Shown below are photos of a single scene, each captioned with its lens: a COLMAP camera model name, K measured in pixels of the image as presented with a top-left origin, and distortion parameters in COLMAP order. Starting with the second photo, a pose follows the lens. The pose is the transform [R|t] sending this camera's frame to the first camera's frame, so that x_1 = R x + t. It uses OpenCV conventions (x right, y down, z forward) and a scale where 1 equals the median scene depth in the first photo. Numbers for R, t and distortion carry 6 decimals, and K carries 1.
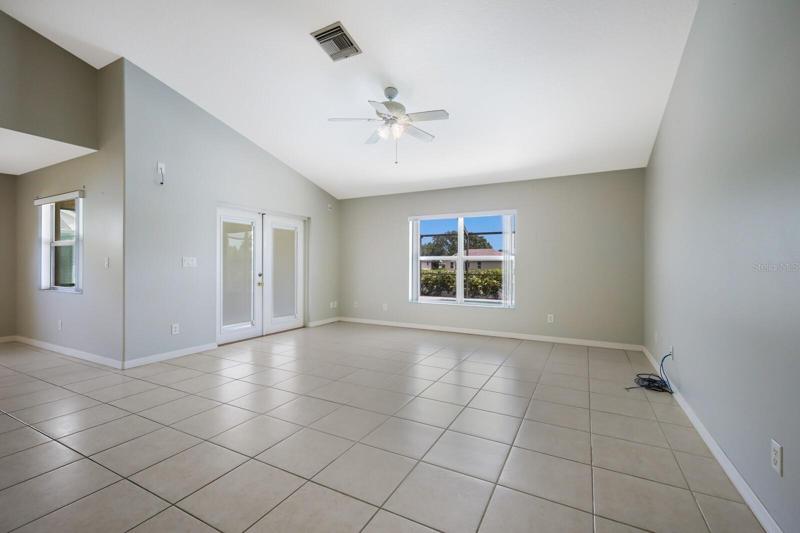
lens RADIAL K [[344.5, 0, 400.7], [0, 344.5, 268.7], [0, 0, 1]] dist [-0.001835, 0.000173]
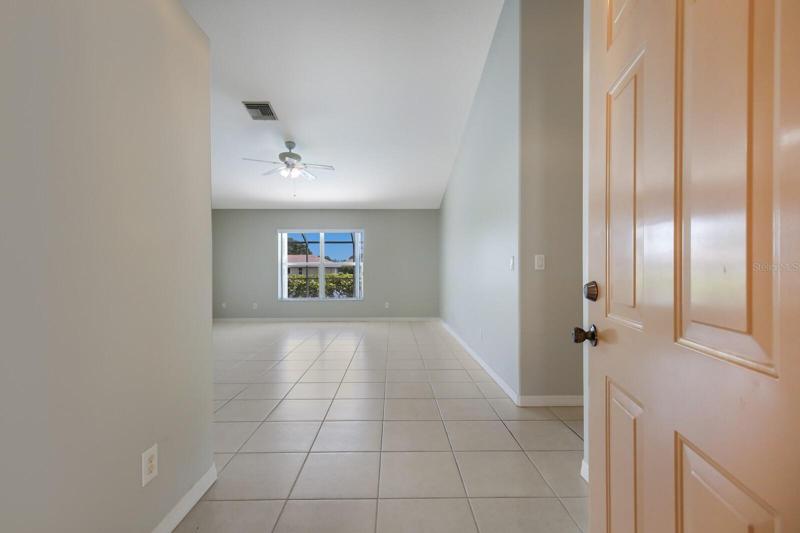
lens RADIAL K [[344.5, 0, 399.9], [0, 344.5, 269.8], [0, 0, 1]] dist [-0.001835, 0.000173]
pose [[0.871691, -0.003143, 0.490045, -0.321939], [0.009917, 0.999888, -0.011226, 0.013230], [-0.489955, 0.014645, 0.871625, -0.421462]]
